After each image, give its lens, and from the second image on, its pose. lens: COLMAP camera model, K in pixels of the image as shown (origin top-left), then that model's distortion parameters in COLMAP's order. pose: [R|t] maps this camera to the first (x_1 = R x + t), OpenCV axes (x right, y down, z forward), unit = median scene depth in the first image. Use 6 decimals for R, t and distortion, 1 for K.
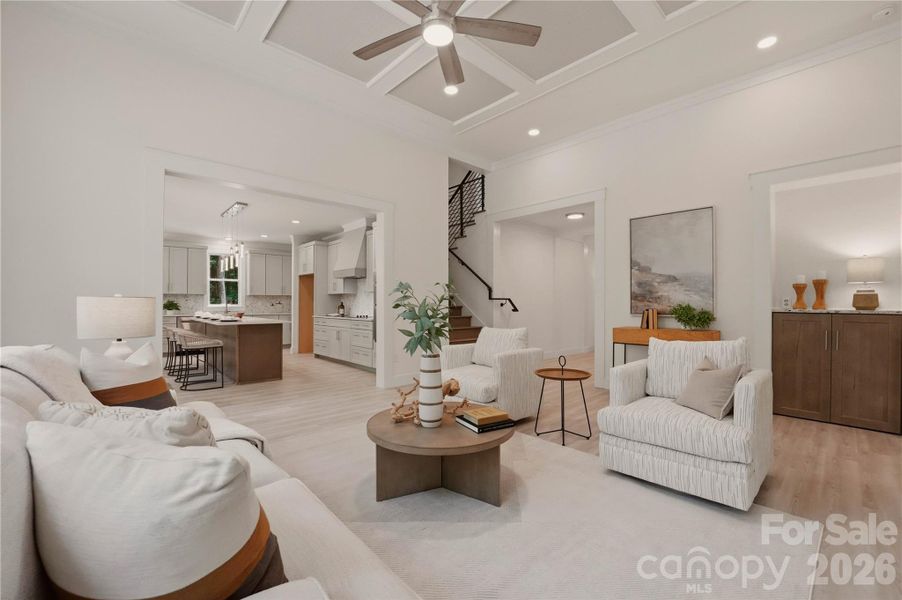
lens RADIAL K [[371.8, 0, 466.4], [0, 371.8, 302.9], [0, 0, 1]] dist [-0.023350, 0.001240]
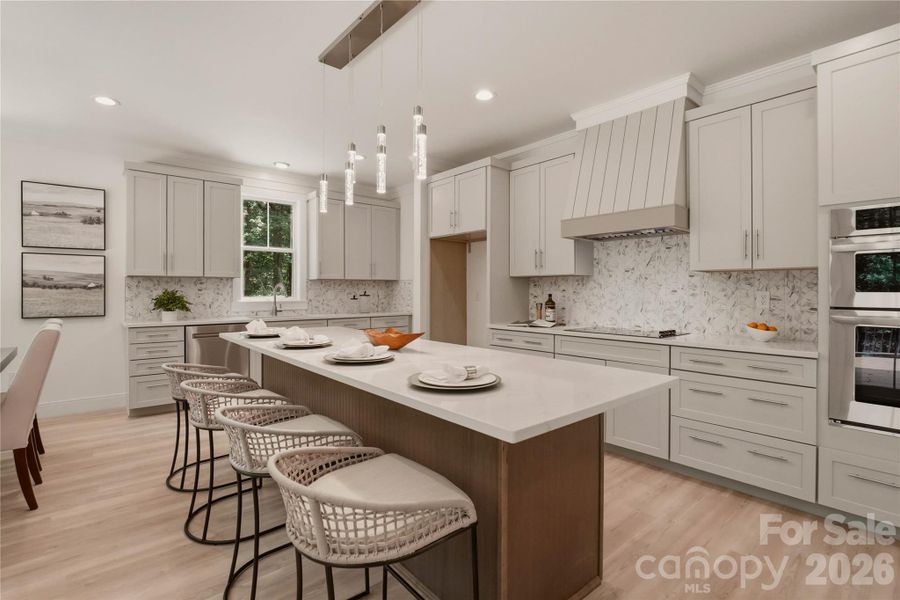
lens RADIAL K [[432.7, 0, 458.7], [0, 432.7, 289.3], [0, 0, 1]] dist [-0.002177, 0.000715]
pose [[0.998980, 0.000220, -0.045147, -0.414033], [-0.000161, 0.999999, 0.001304, -0.008443], [0.045147, -0.001295, 0.998980, 0.465680]]
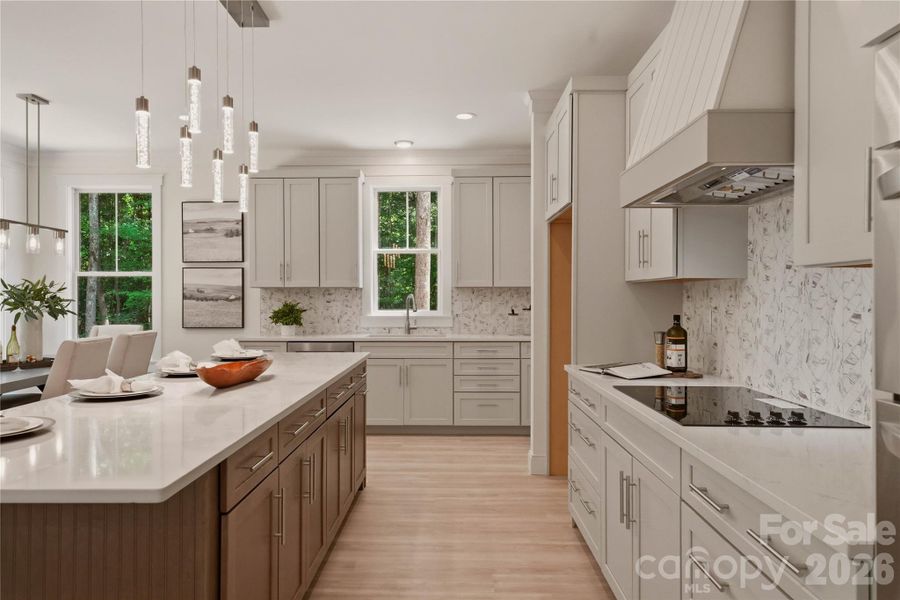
lens RADIAL K [[618.0, 0, 445.1], [0, 618.0, 297.1], [0, 0, 1]] dist [0.020408, 0.005644]
pose [[0.705033, 0.000779, -0.709174, -0.161518], [0.002311, 0.999992, 0.003396, -0.014716], [0.709171, -0.004033, 0.705025, 0.614624]]
